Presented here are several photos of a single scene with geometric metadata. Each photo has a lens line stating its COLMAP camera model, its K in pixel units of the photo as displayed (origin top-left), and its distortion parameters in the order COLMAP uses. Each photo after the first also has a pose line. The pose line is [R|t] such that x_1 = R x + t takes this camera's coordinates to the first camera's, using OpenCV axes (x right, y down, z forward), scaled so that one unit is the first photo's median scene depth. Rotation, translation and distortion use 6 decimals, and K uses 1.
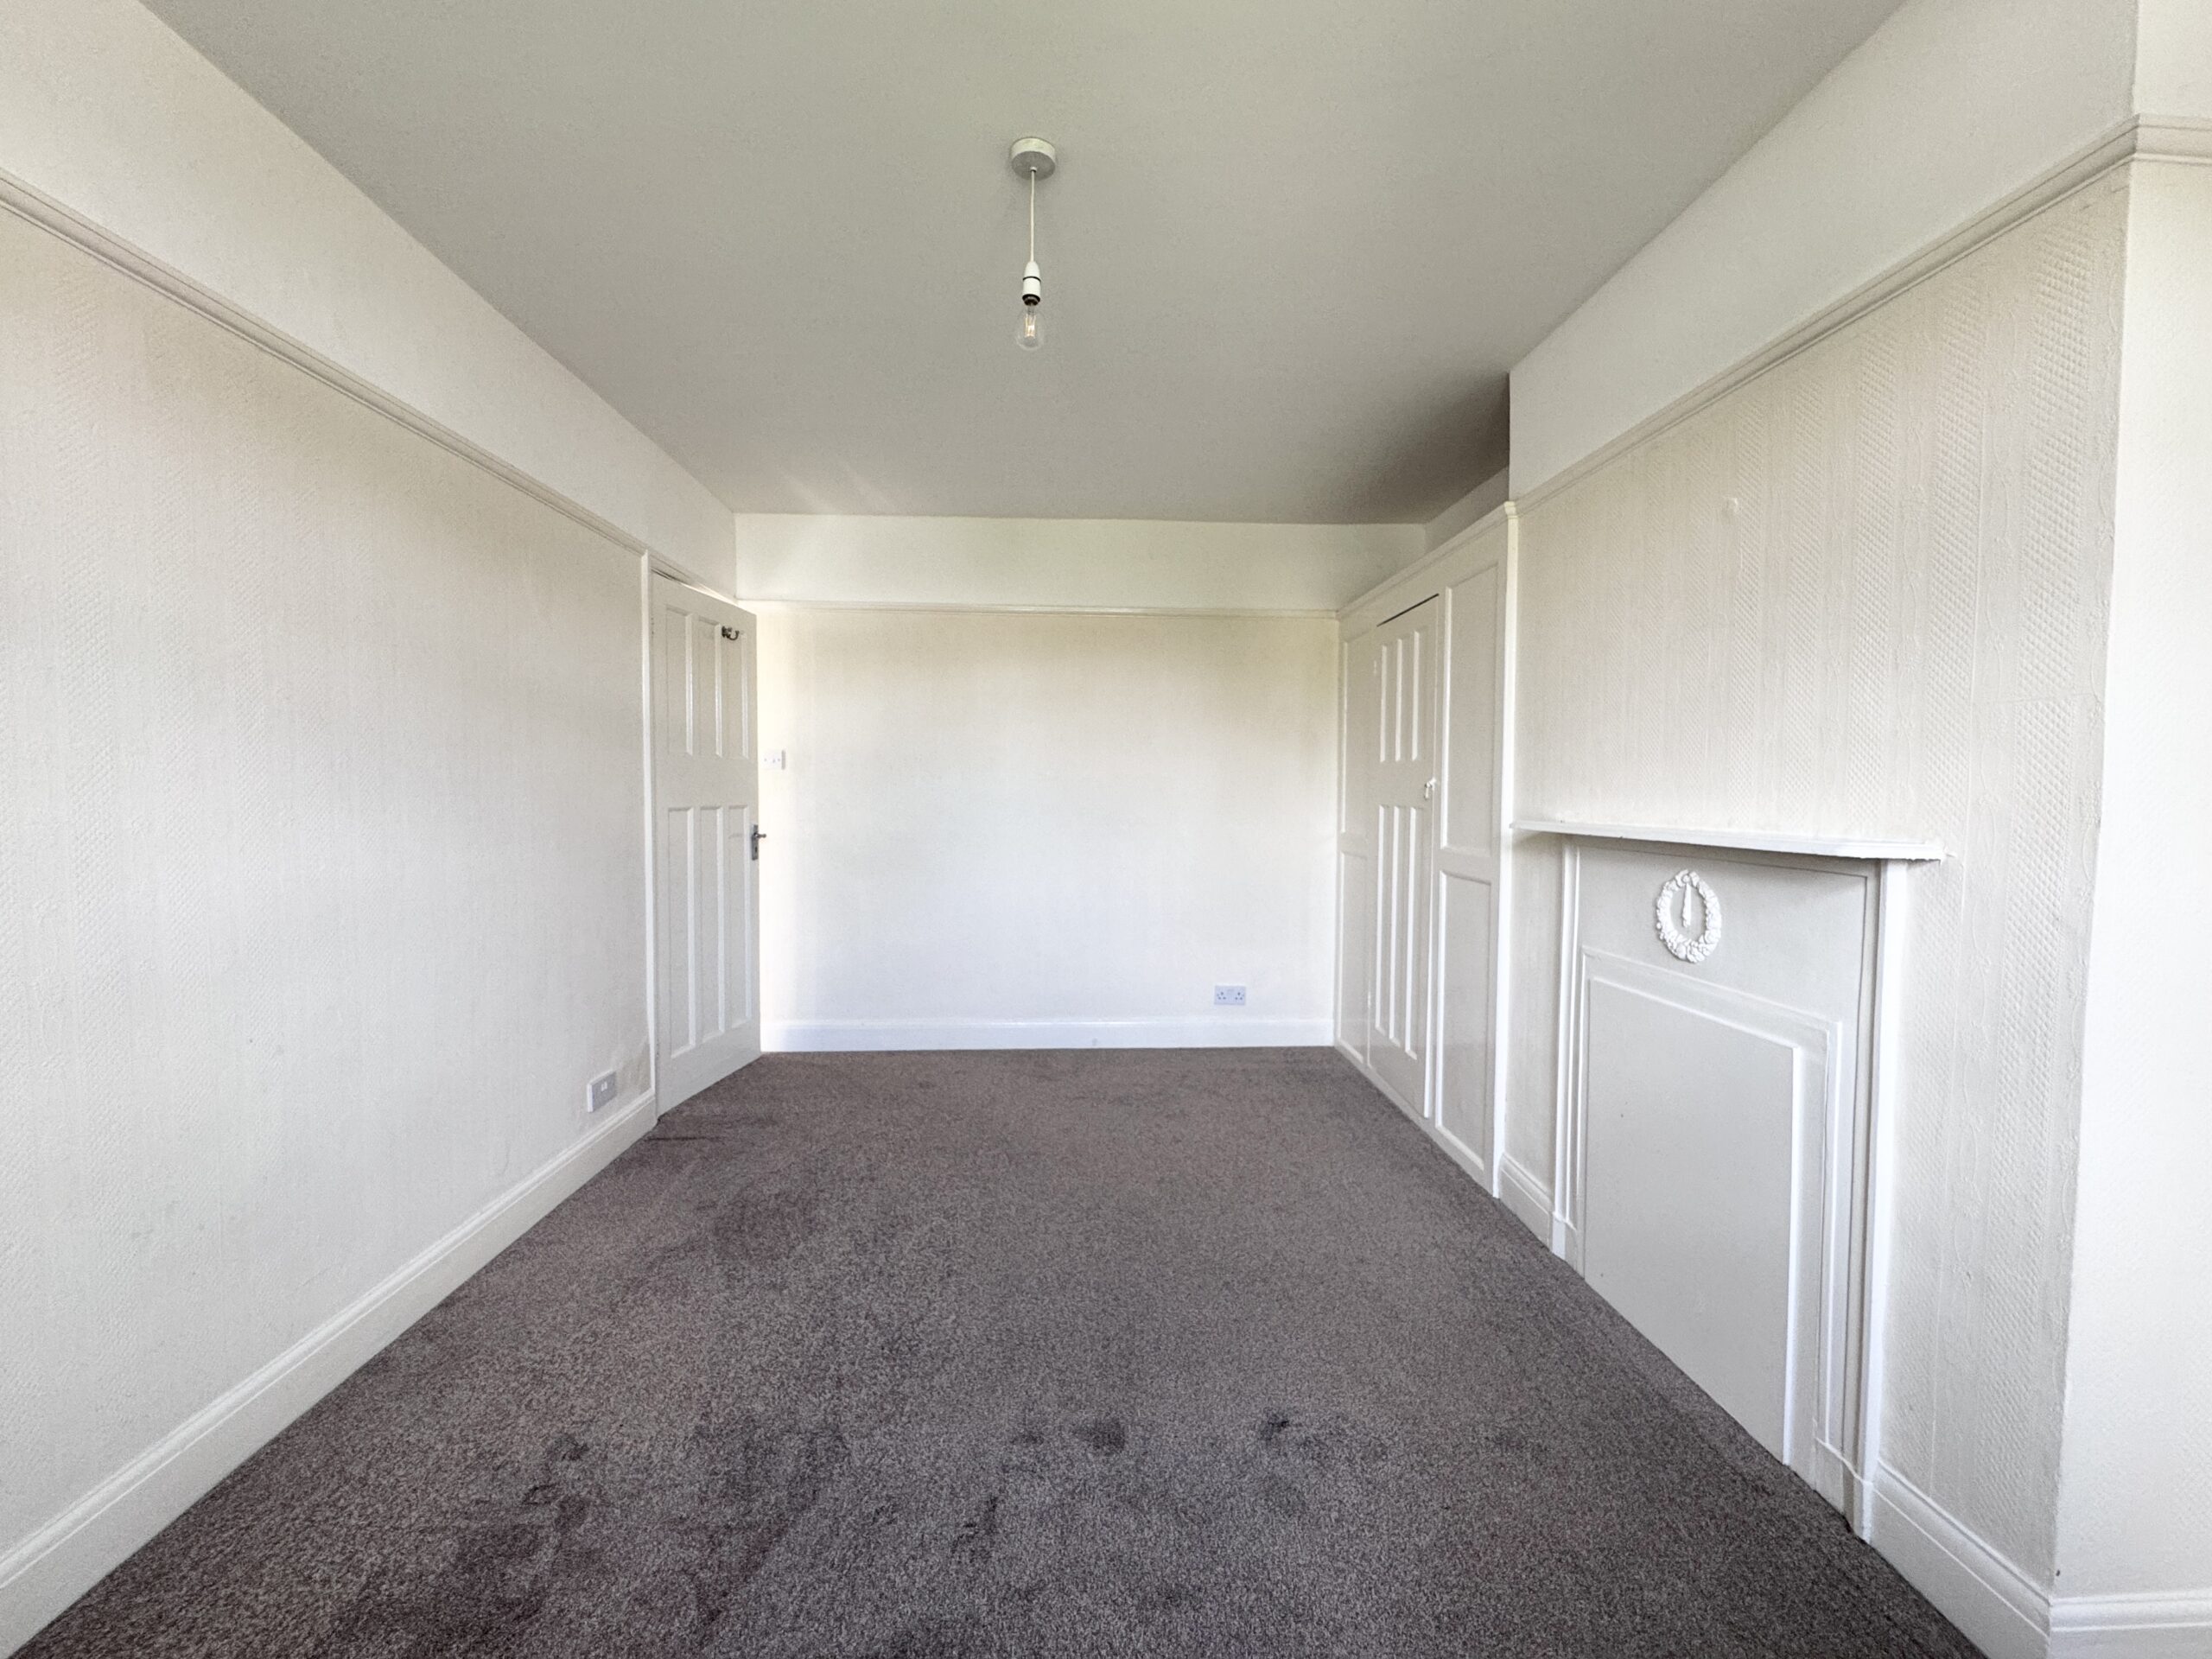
lens RADIAL K [[882.6, 0, 1106.0], [0, 882.6, 829.5], [0, 0, 1]] dist [0.000484, 0.000039]
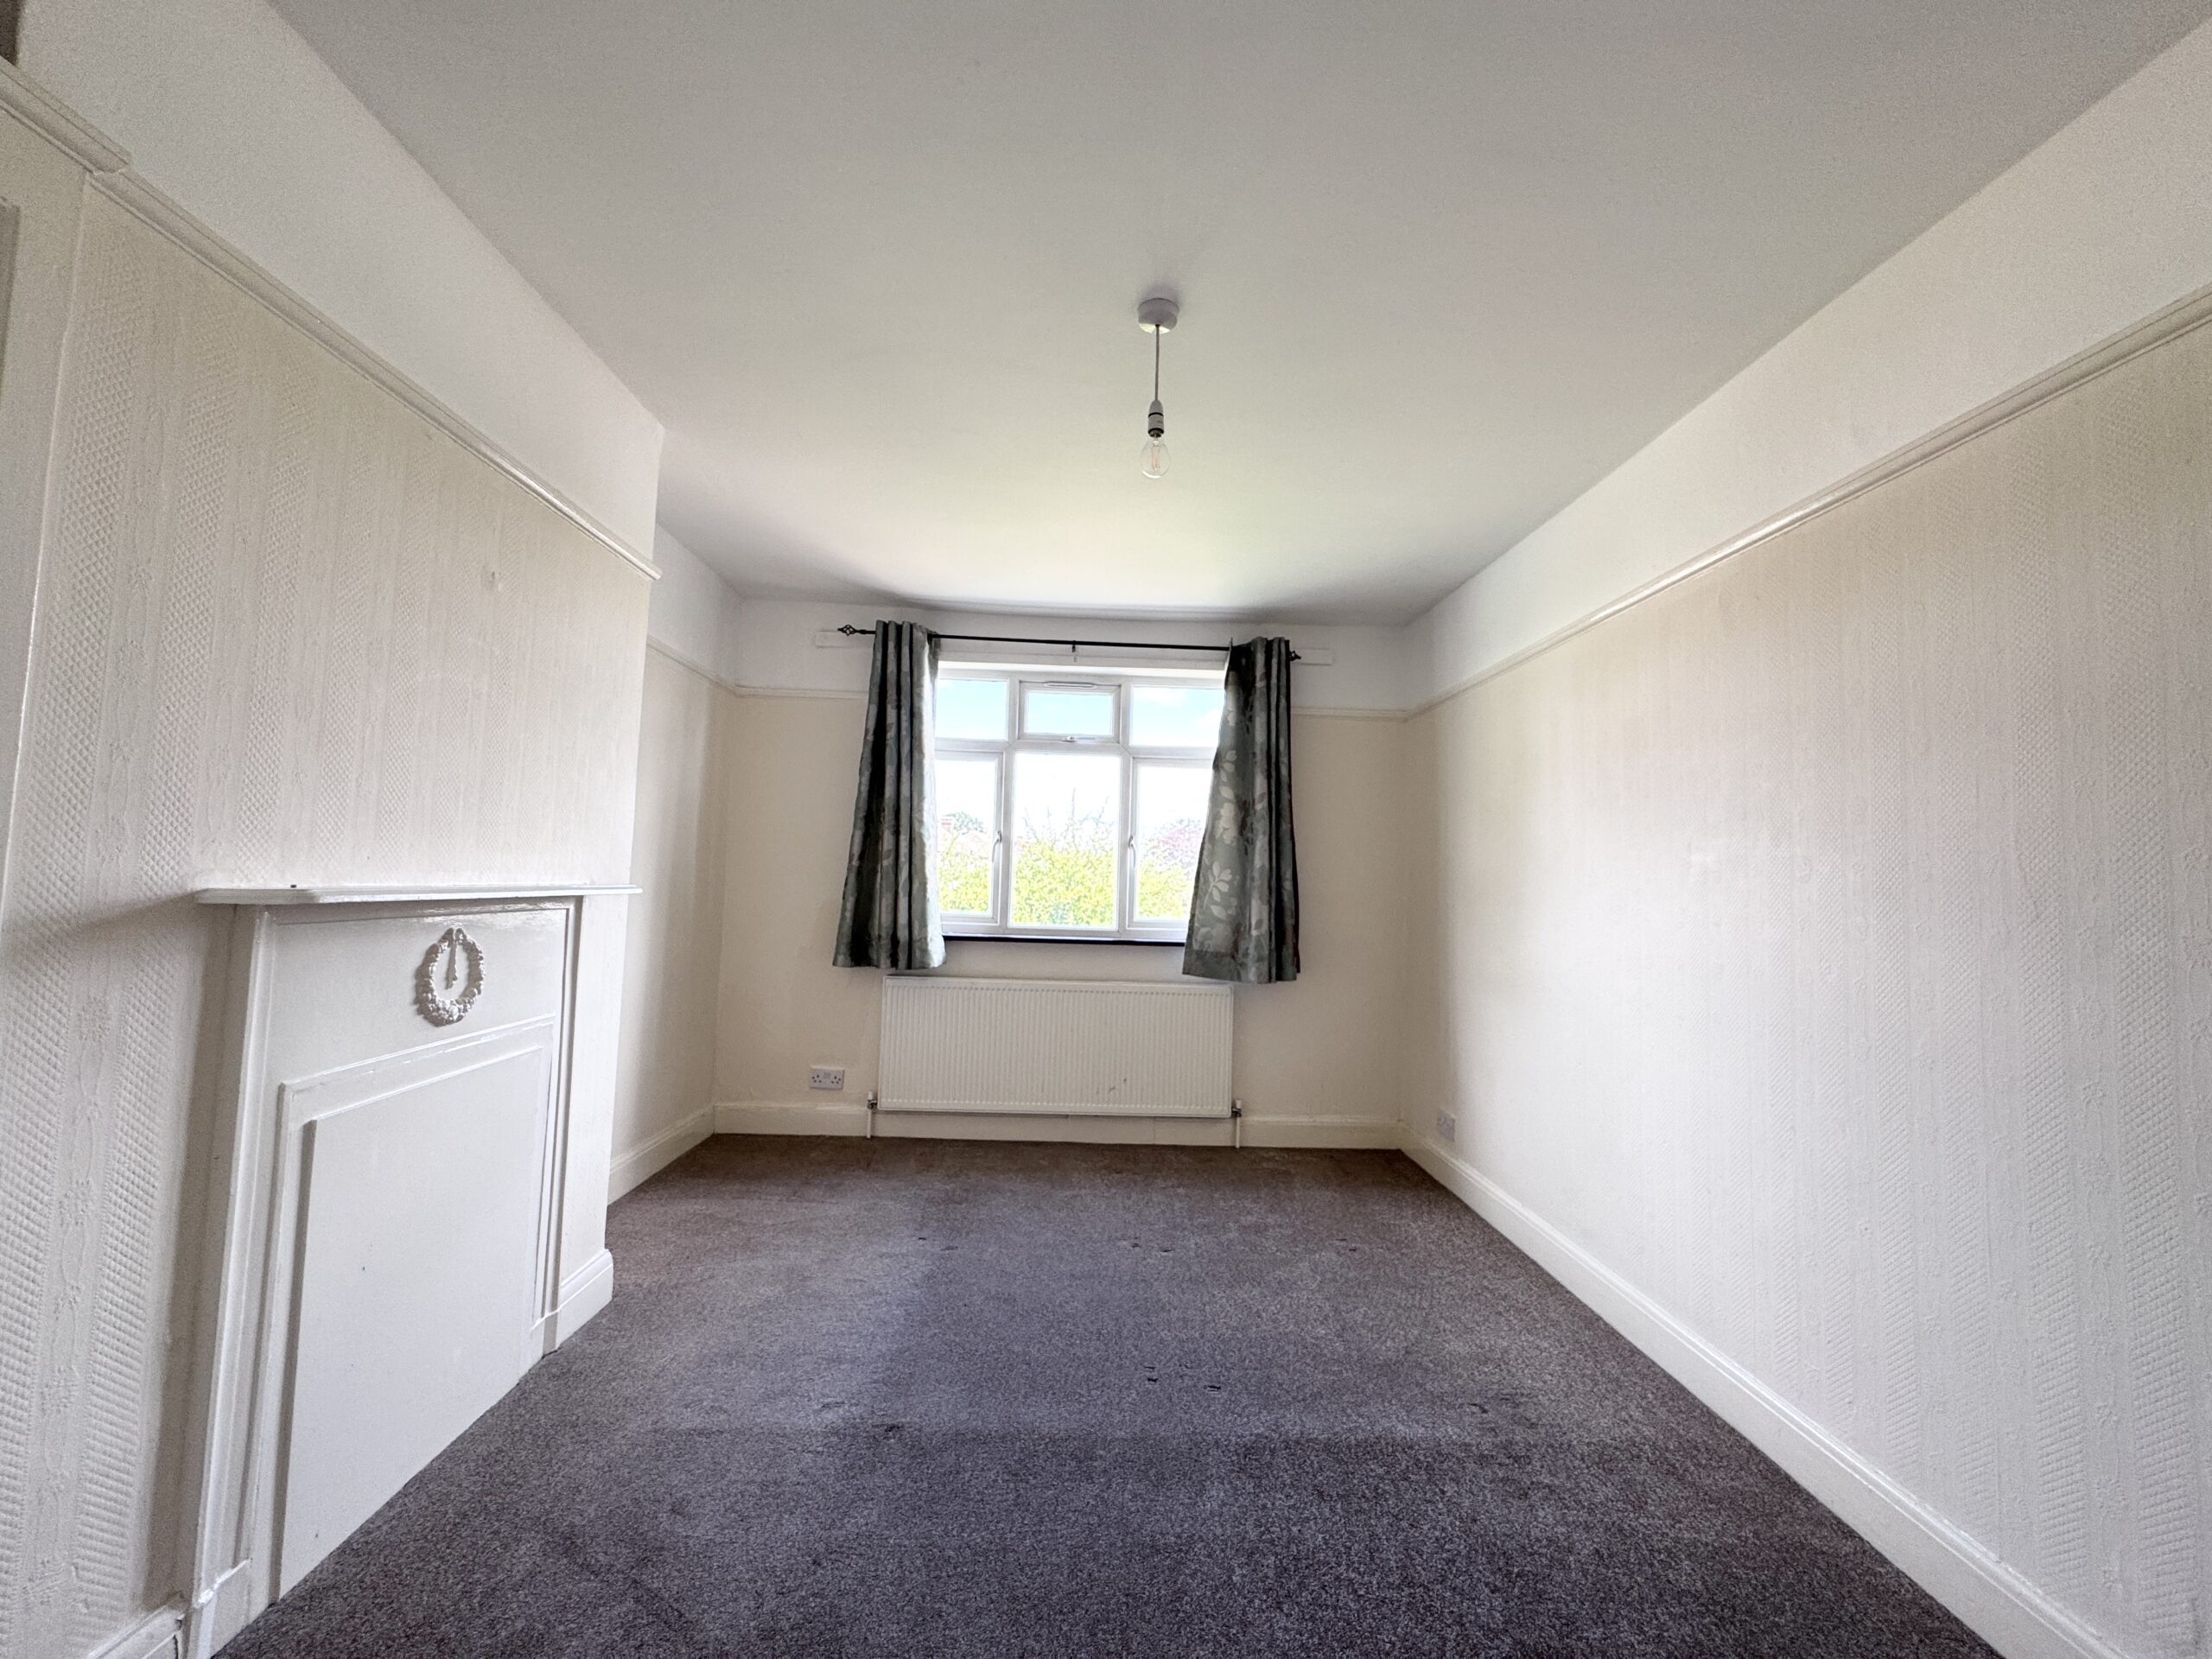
lens RADIAL K [[882.6, 0, 1106.0], [0, 882.6, 829.5], [0, 0, 1]] dist [0.000484, 0.000039]
pose [[-0.998969, -0.039475, 0.022400, -0.059850], [-0.039782, 0.999118, -0.013415, -0.073659], [-0.021850, -0.014292, -0.999659, 1.918779]]
